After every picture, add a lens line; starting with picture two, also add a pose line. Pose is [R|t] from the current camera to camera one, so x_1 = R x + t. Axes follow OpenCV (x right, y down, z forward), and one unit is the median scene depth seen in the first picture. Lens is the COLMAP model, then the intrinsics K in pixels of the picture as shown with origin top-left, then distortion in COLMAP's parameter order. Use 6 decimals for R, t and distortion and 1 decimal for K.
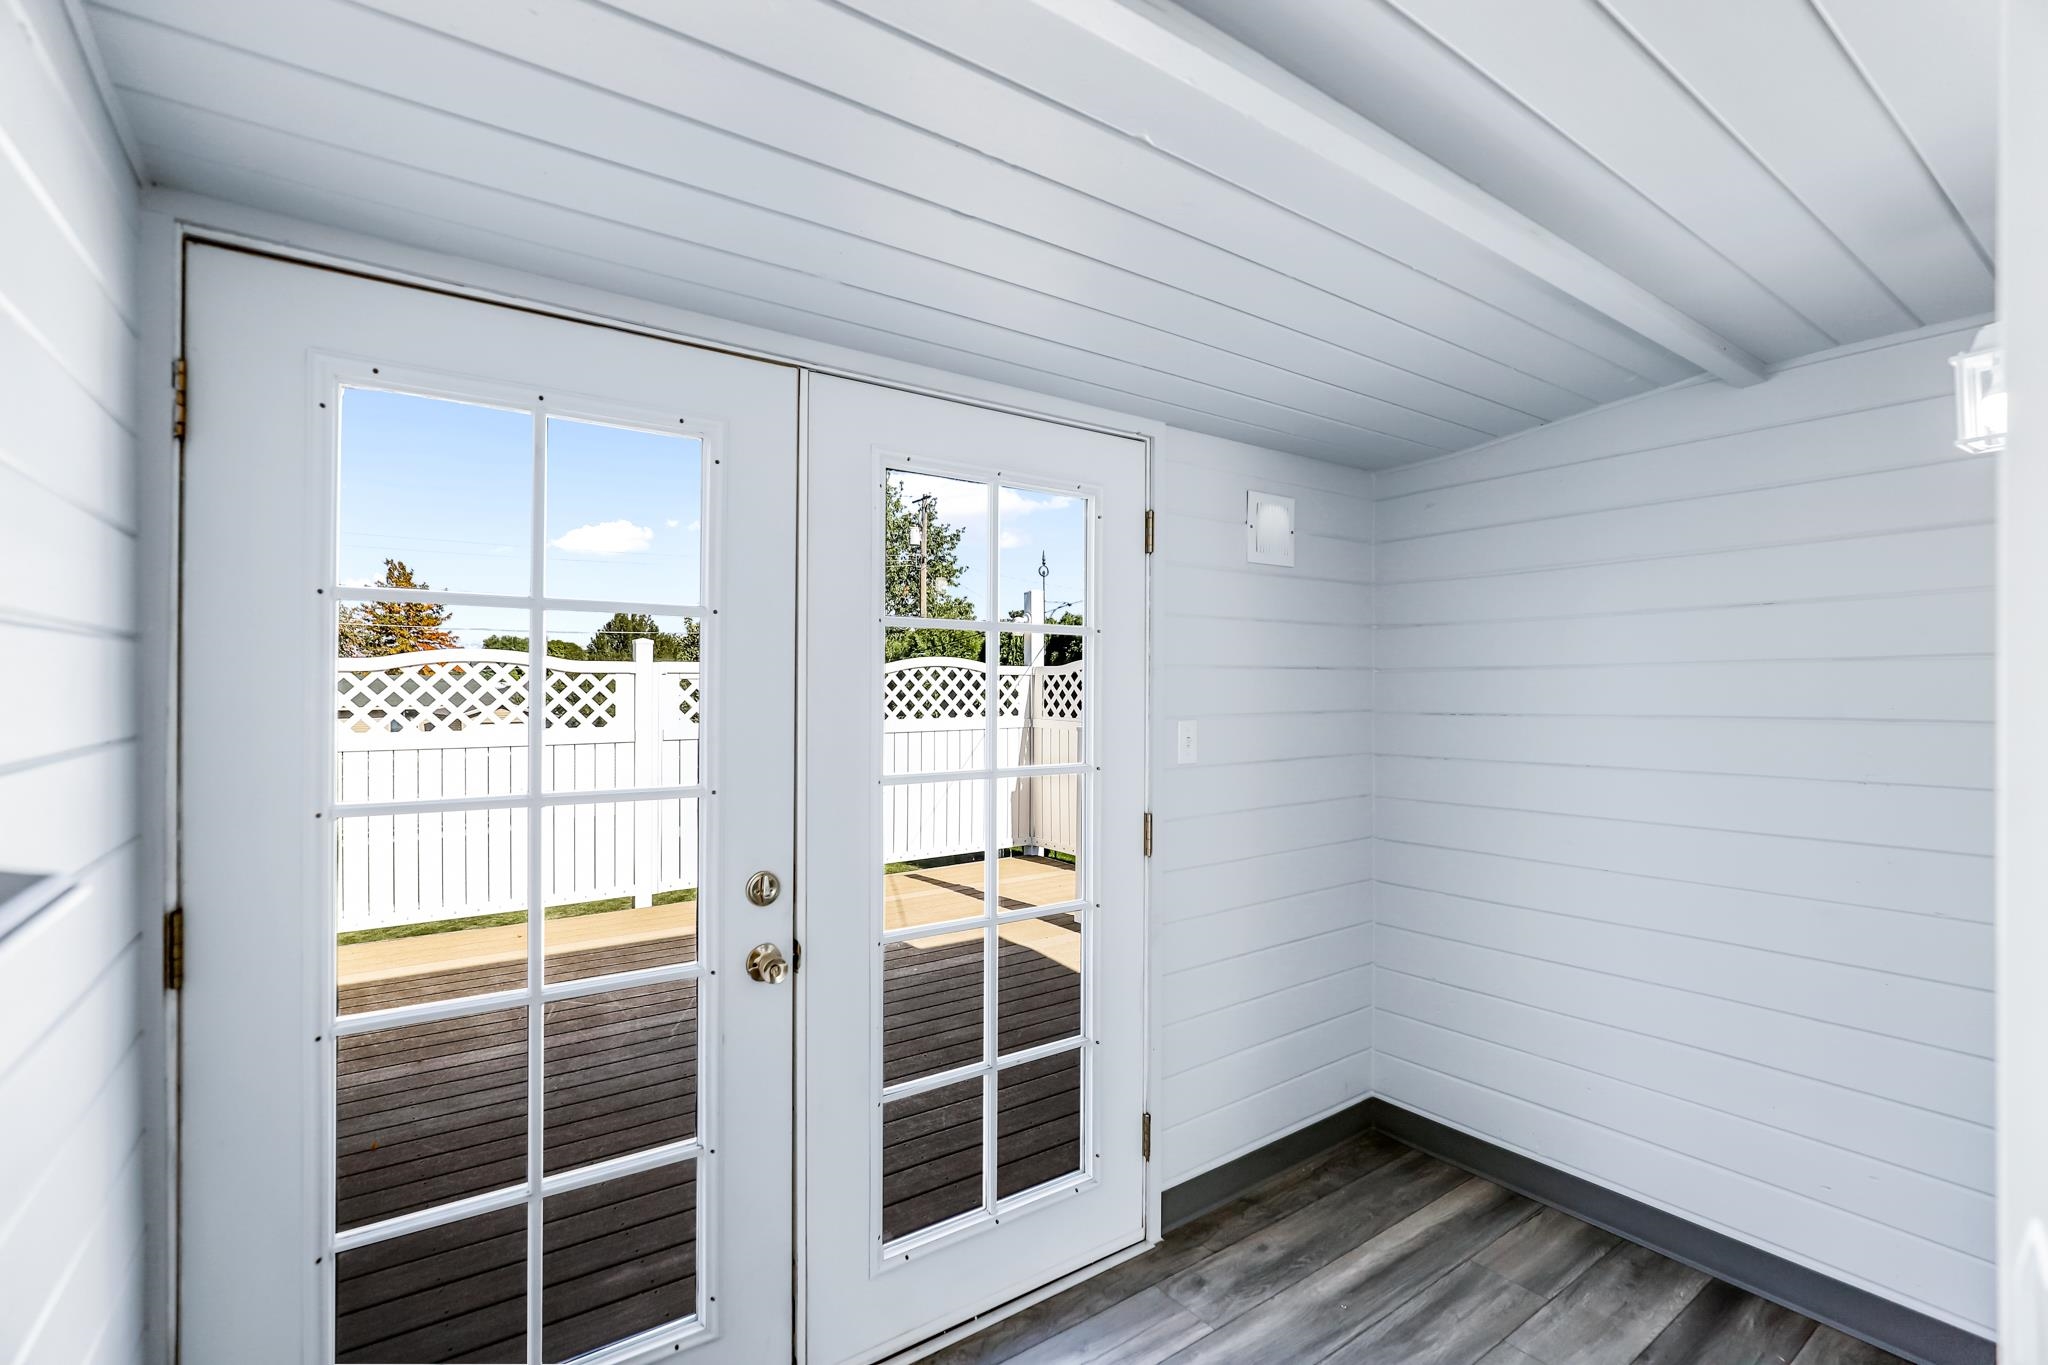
lens RADIAL K [[924.3, 0, 1042.9], [0, 924.3, 686.3], [0, 0, 1]] dist [-0.013310, 0.001007]
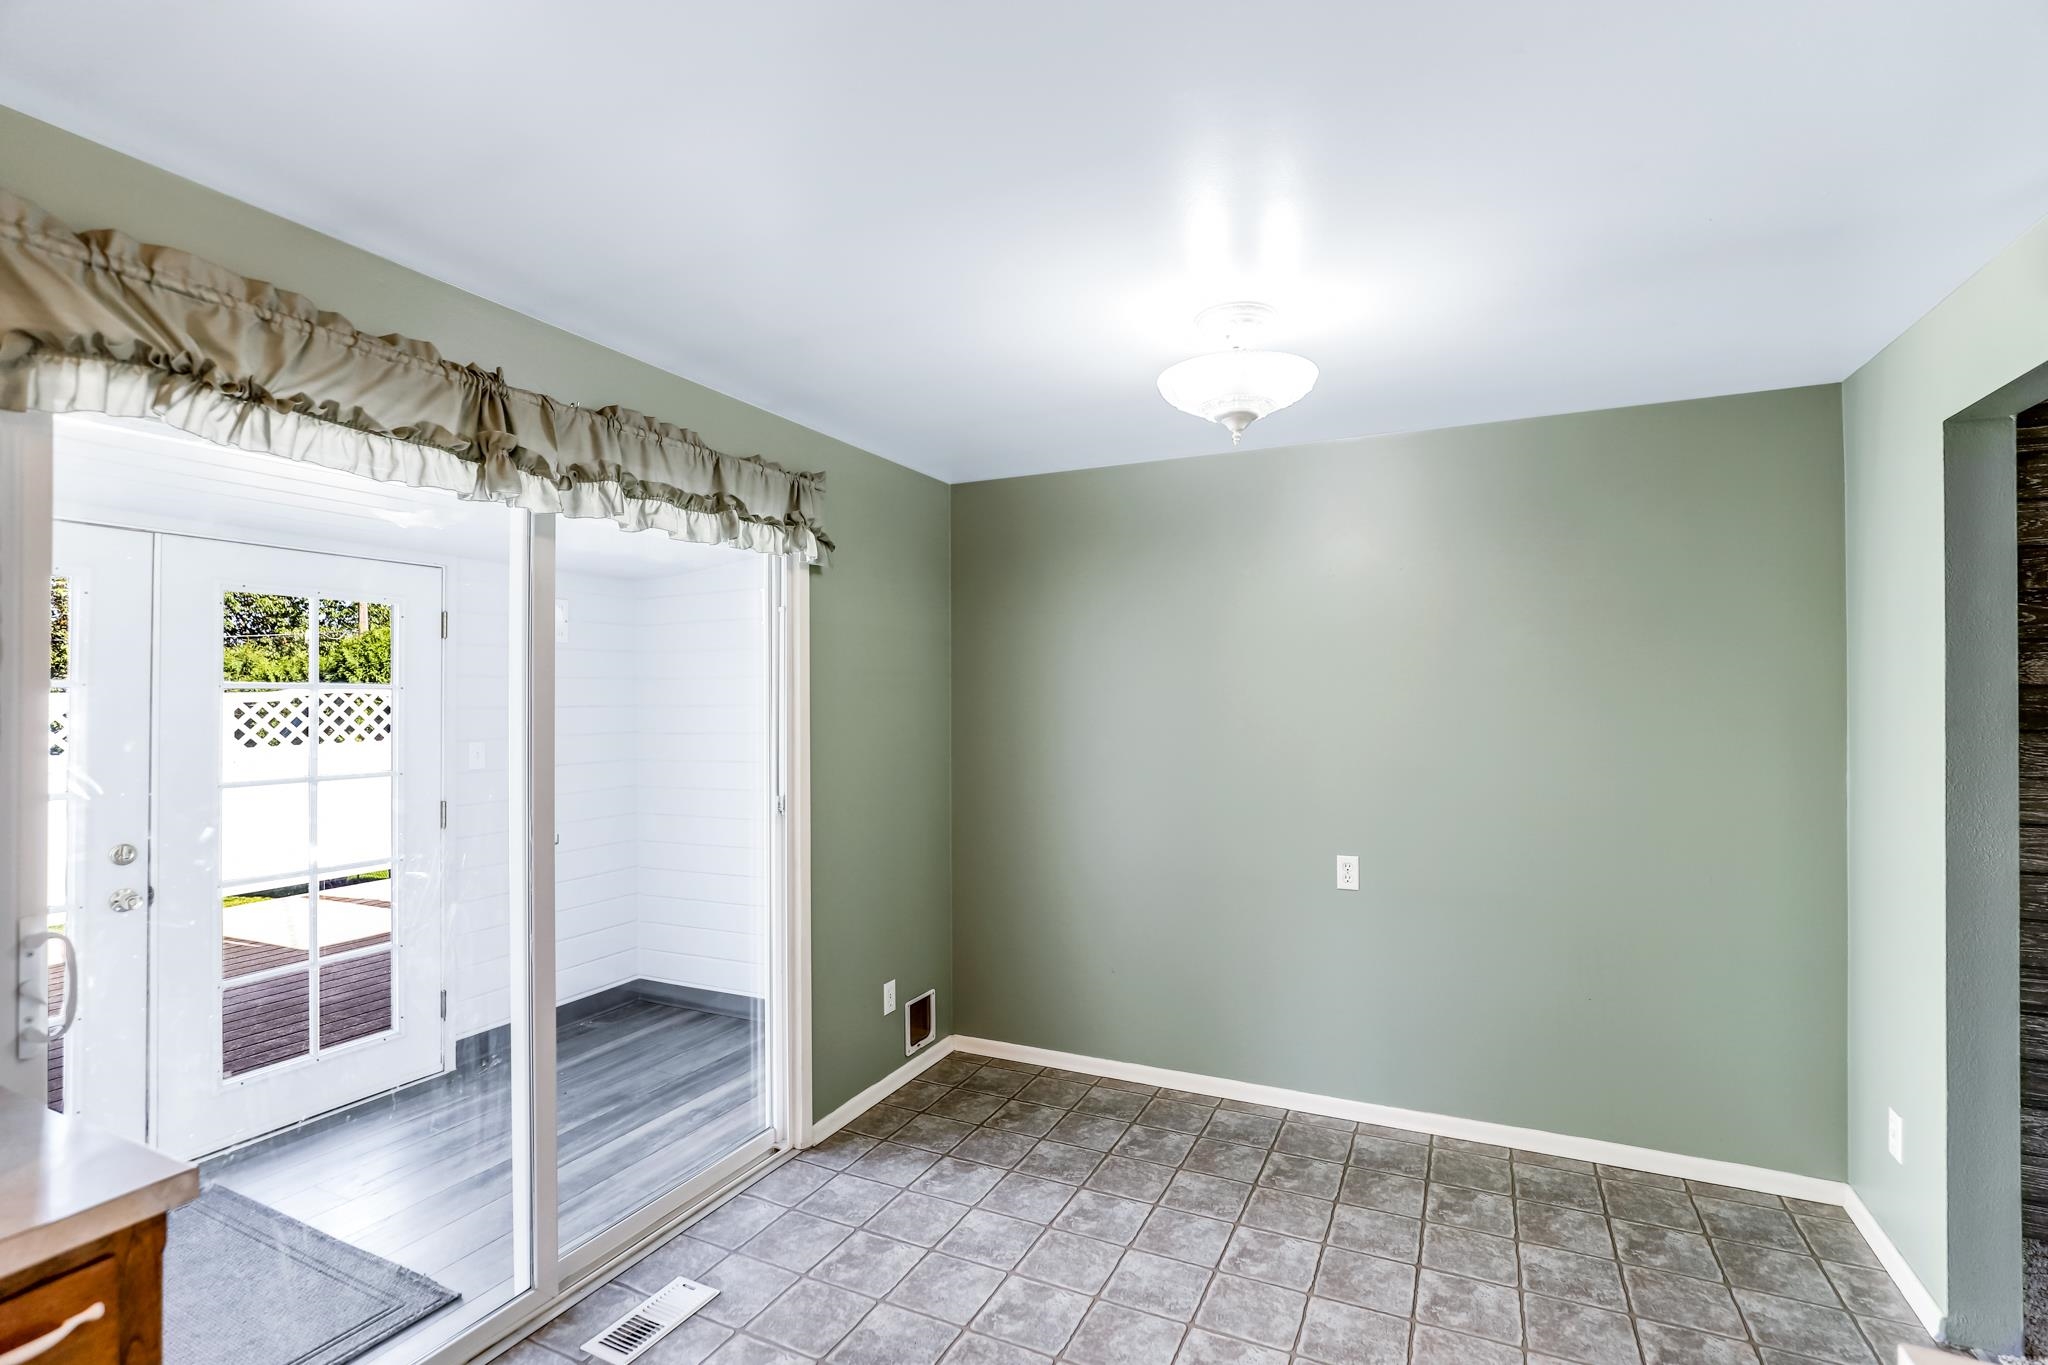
lens RADIAL K [[924.3, 0, 1042.9], [0, 924.3, 686.3], [0, 0, 1]] dist [-0.013310, 0.001007]
pose [[0.878773, -0.001325, 0.477237, 0.273505], [0.007396, 0.999914, -0.010844, -0.037497], [-0.477182, 0.013059, 0.878708, -0.920244]]
